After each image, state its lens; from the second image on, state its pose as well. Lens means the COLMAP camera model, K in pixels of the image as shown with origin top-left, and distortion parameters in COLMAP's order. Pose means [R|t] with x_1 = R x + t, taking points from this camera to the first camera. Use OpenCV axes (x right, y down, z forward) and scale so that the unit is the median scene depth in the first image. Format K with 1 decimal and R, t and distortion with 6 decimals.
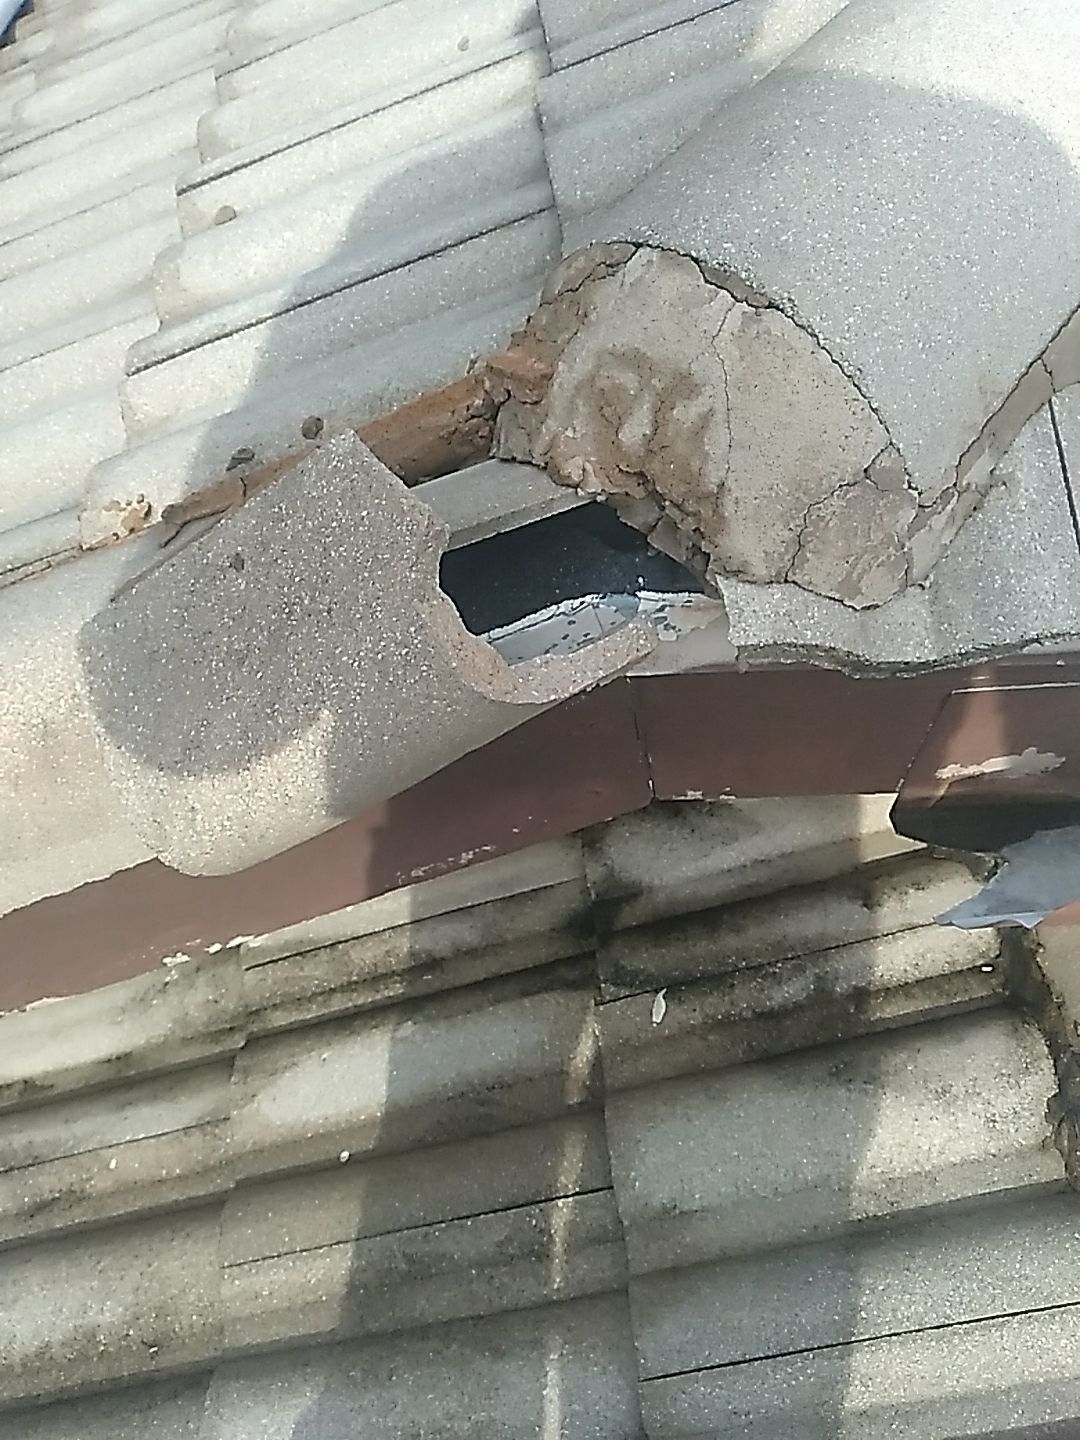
lens RADIAL K [[1190.0, 0, 540.0], [0, 1190.0, 720.0], [0, 0, 1]] dist [-0.008230, -0.009675]
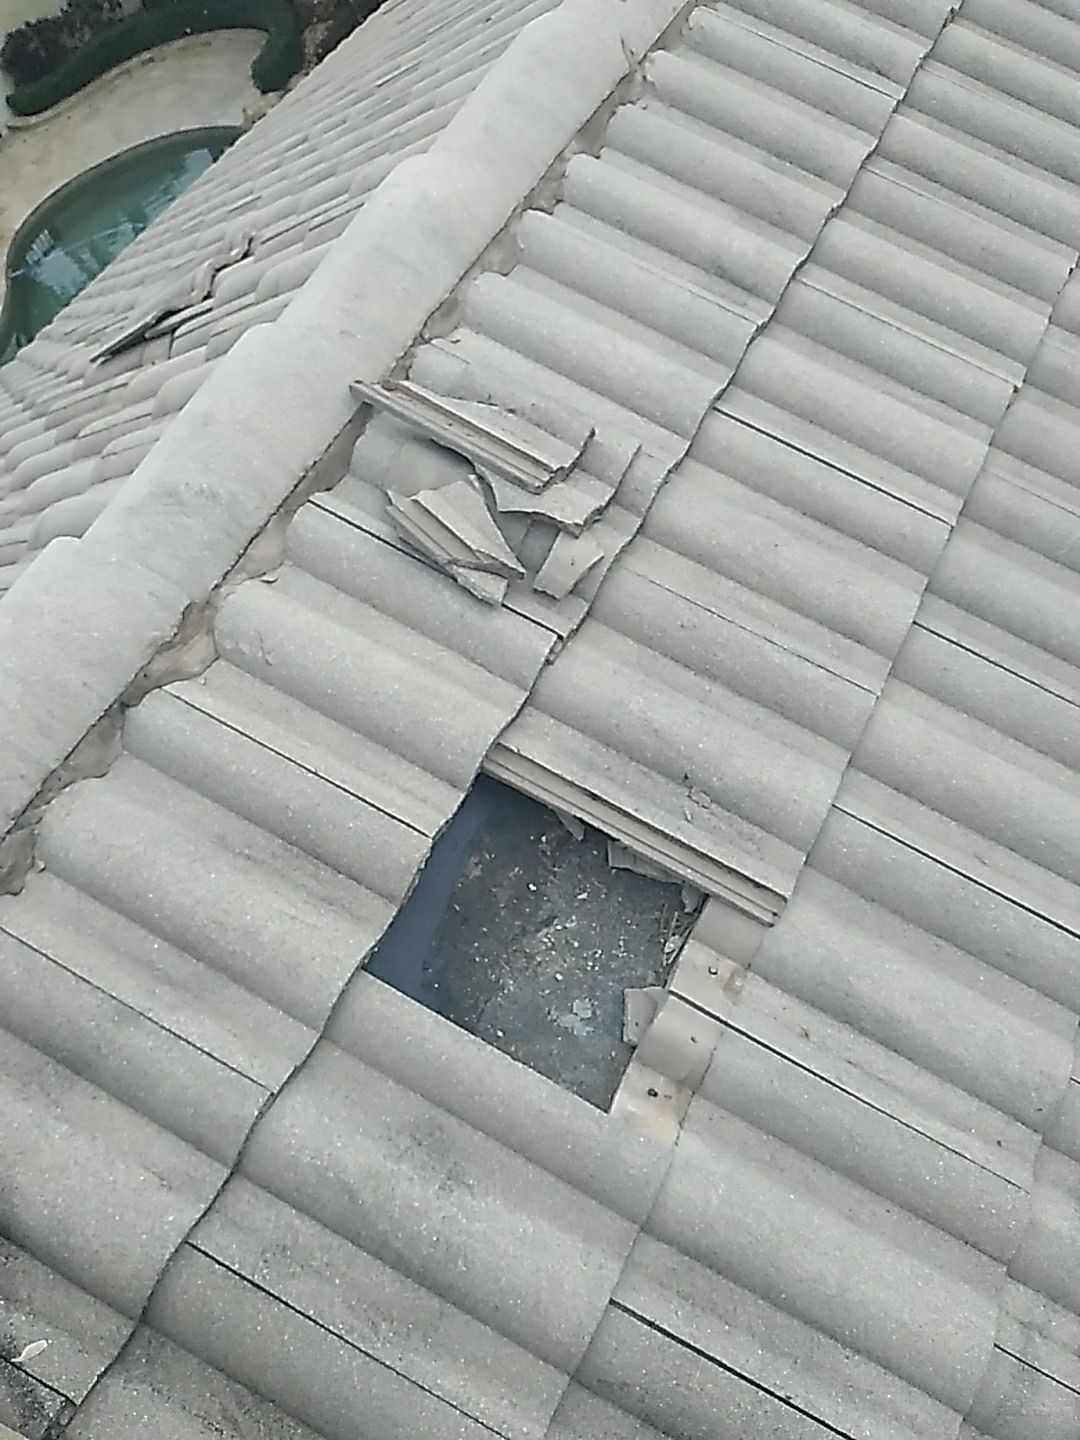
lens RADIAL K [[1190.0, 0, 540.0], [0, 1190.0, 720.0], [0, 0, 1]] dist [-0.008230, -0.009675]
pose [[-0.820354, -0.342910, 0.457638, -0.554936], [0.533854, -0.172367, 0.827822, -0.278889], [-0.204986, 0.923419, 0.324466, 0.101277]]
